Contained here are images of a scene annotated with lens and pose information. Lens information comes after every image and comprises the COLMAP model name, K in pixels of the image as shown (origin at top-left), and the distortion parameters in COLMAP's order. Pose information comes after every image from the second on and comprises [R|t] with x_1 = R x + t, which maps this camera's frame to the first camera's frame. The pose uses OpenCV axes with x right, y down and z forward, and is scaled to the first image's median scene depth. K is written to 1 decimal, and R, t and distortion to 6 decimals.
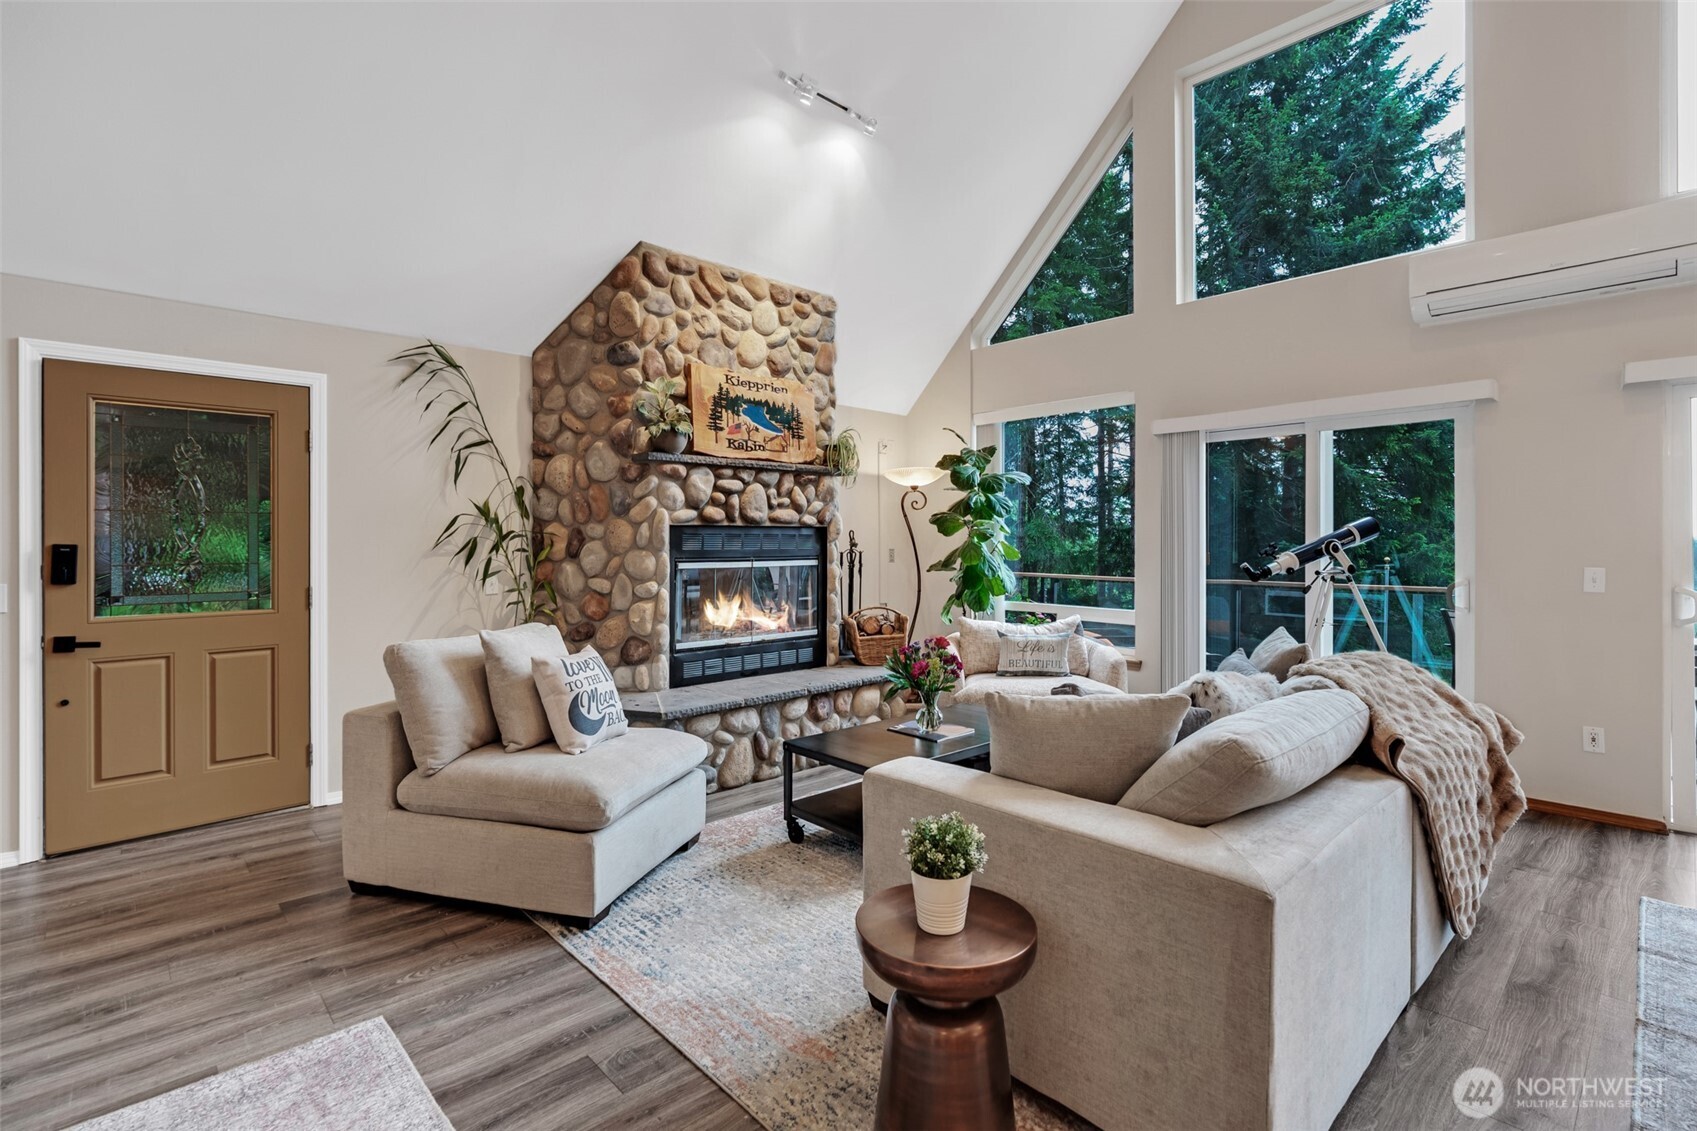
lens RADIAL K [[780.0, 0, 844.6], [0, 780.0, 550.1], [0, 0, 1]] dist [-0.010697, 0.005109]
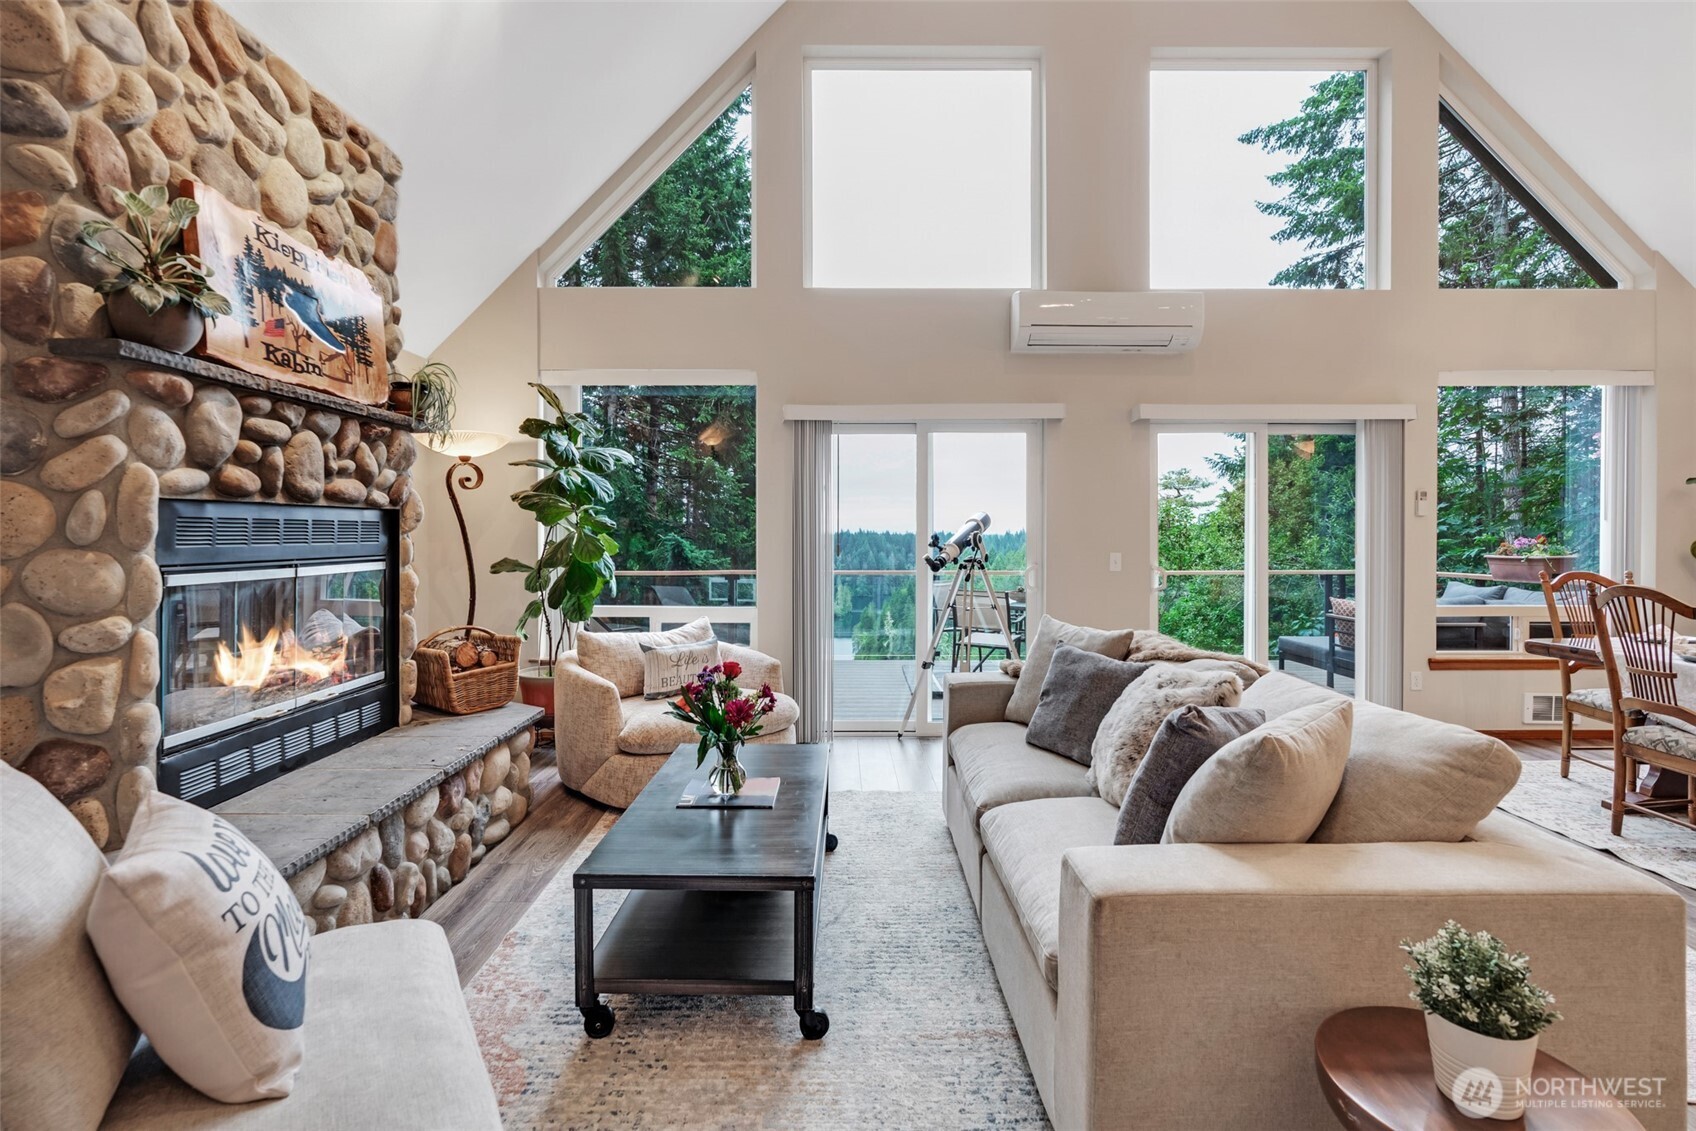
lens RADIAL K [[779.5, 0, 842.6], [0, 779.5, 542.2], [0, 0, 1]] dist [-0.010697, 0.005109]
pose [[0.681002, -0.006826, 0.732250, -0.274184], [0.004799, 0.999977, 0.004859, -0.004730], [-0.732266, 0.000205, 0.681019, 0.338779]]
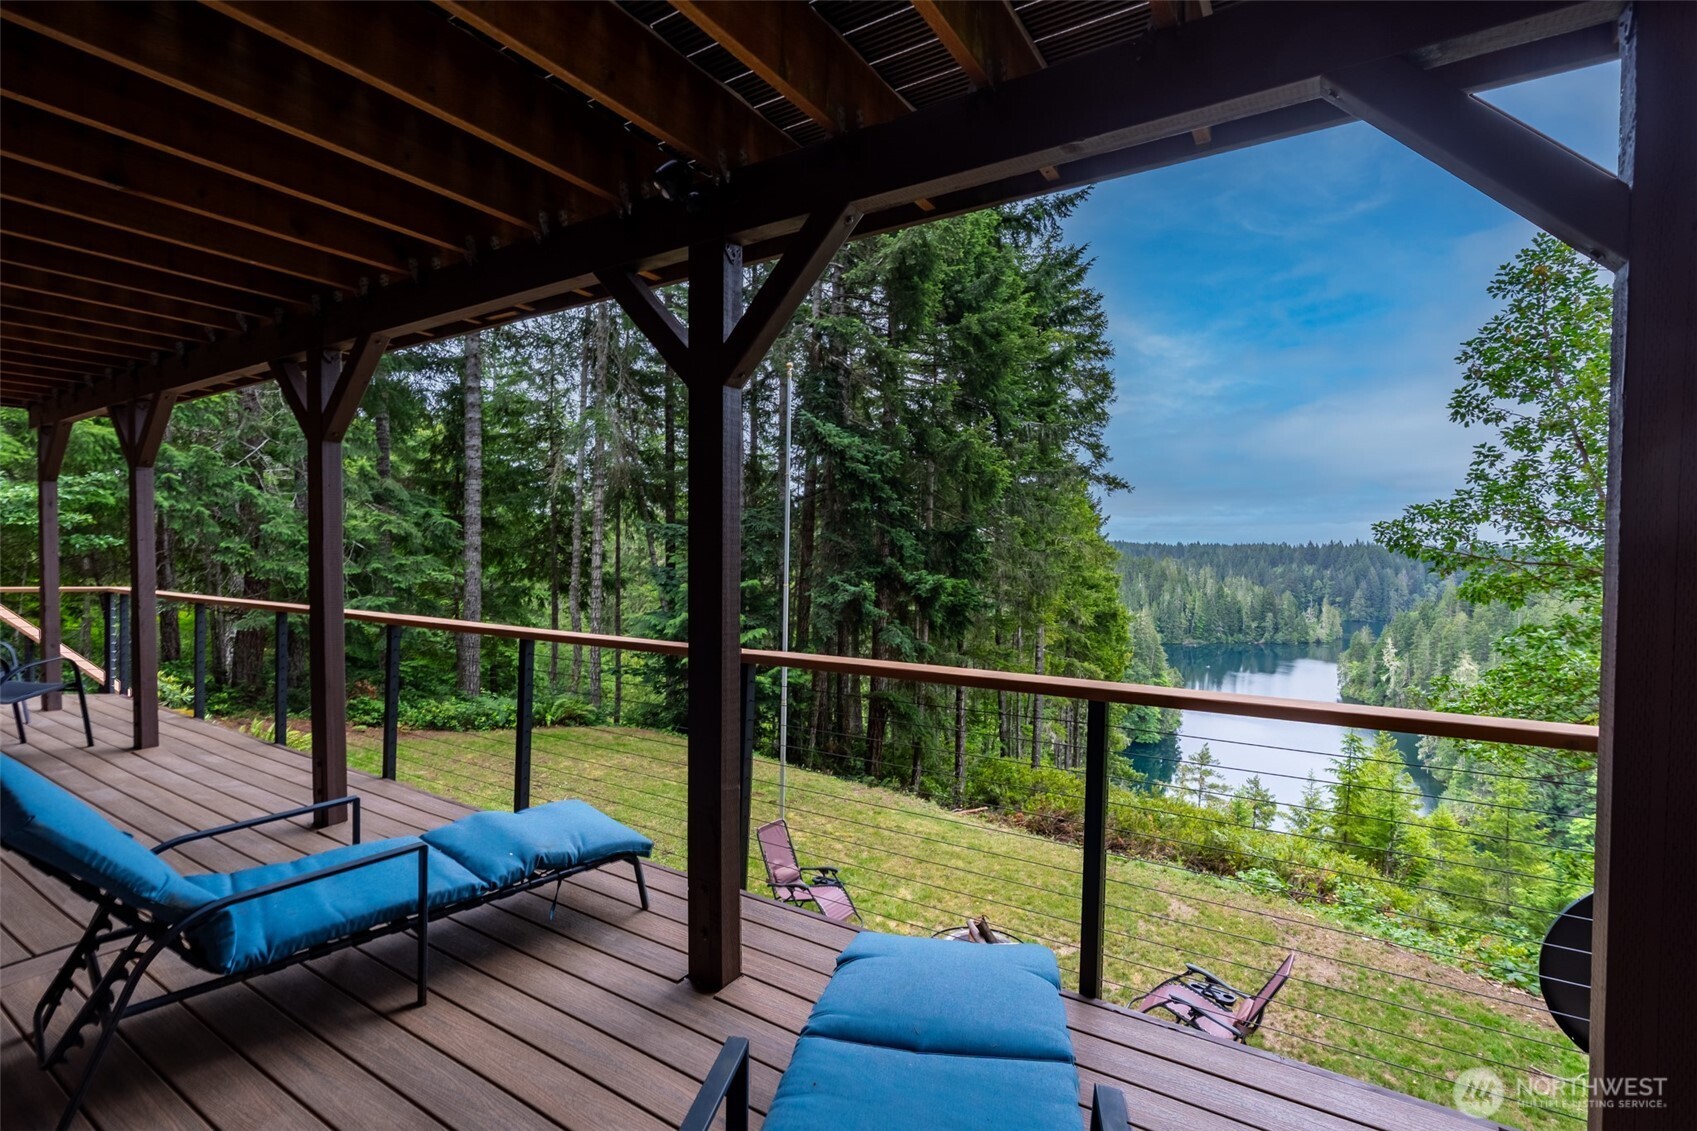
lens RADIAL K [[780.0, 0, 841.8], [0, 780.0, 564.5], [0, 0, 1]] dist [-0.010697, 0.005109]
pose [[0.966723, -0.003141, 0.255804, 1.408144], [-0.001476, 0.999839, 0.017856, 0.591355], [-0.255819, -0.017639, 0.966564, 0.391121]]
